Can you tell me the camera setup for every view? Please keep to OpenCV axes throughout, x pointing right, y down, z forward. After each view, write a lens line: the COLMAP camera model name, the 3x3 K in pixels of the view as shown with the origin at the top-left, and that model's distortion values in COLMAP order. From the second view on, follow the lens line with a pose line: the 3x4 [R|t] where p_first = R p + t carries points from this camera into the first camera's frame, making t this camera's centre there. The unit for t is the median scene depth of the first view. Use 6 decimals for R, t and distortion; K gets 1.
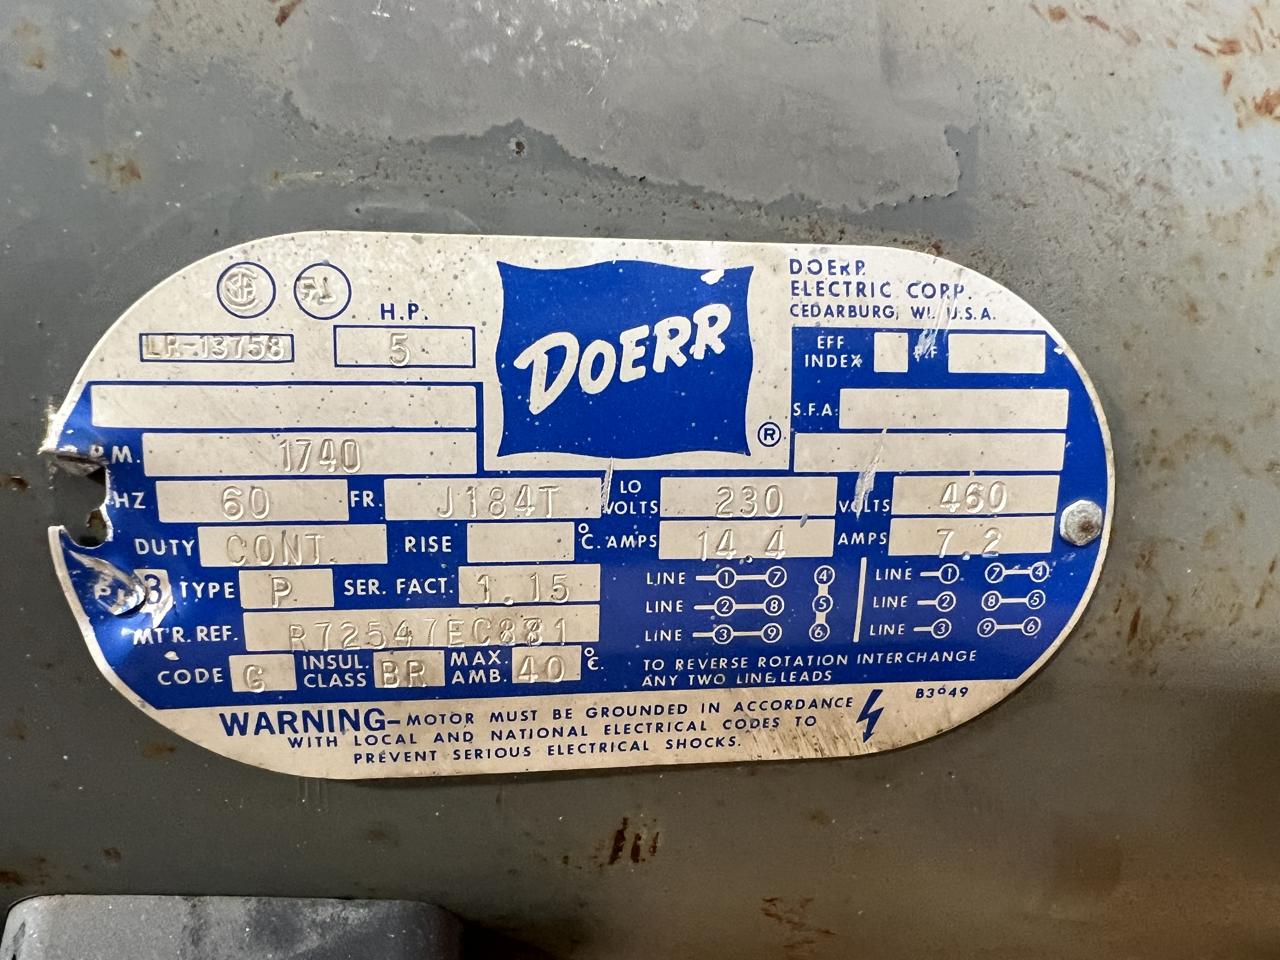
lens RADIAL K [[968.7, 0, 582.9], [0, 968.7, 570.4], [0, 0, 1]] dist [-0.001289, -0.000177]
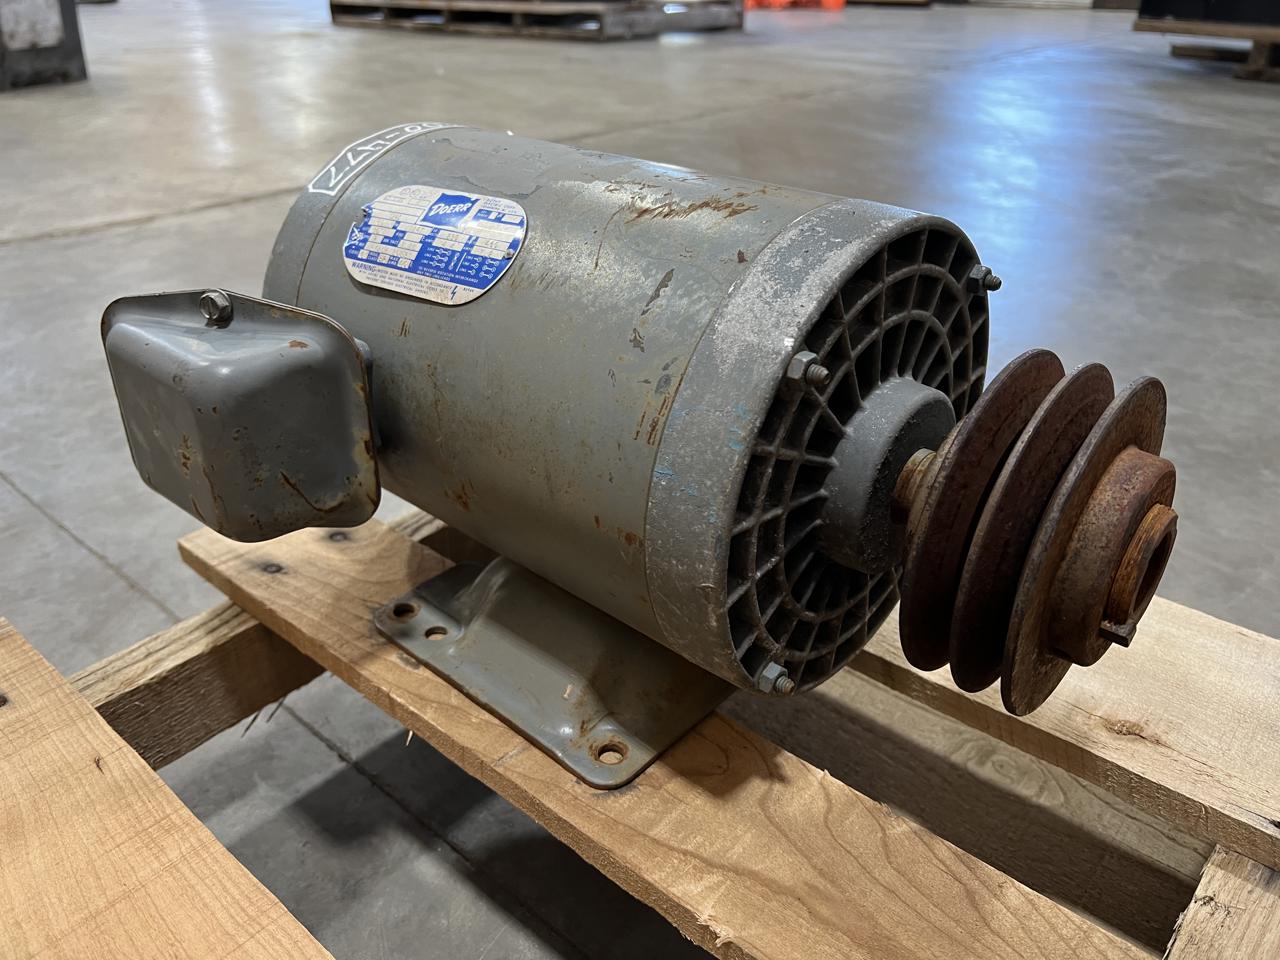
lens RADIAL K [[961.9, 0, 640.0], [0, 961.9, 480.0], [0, 0, 1]] dist [0.120705, -0.138749]
pose [[0.736570, 0.206850, -0.643955, 3.825107], [-0.540278, 0.752712, -0.376197, 1.935216], [0.406896, 0.625010, 0.666181, -0.885289]]
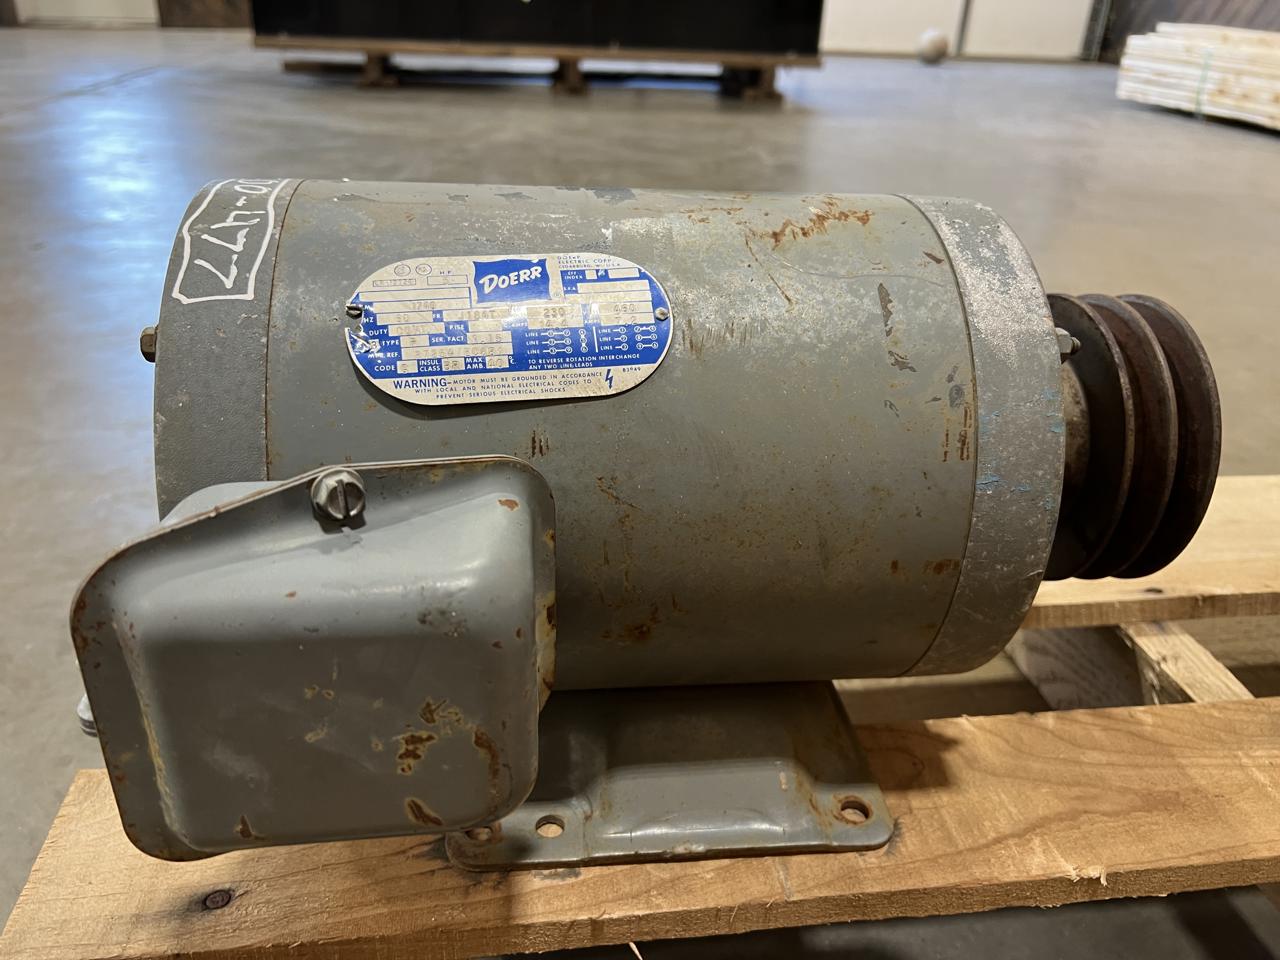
lens RADIAL K [[965.9, 0, 644.0], [0, 965.9, 503.4], [0, 0, 1]] dist [0.117376, -0.147289]
pose [[0.989037, -0.135042, 0.059749, 0.188692], [0.145953, 0.832436, -0.534554, 2.286304], [0.022450, 0.537414, 0.843020, -1.437290]]
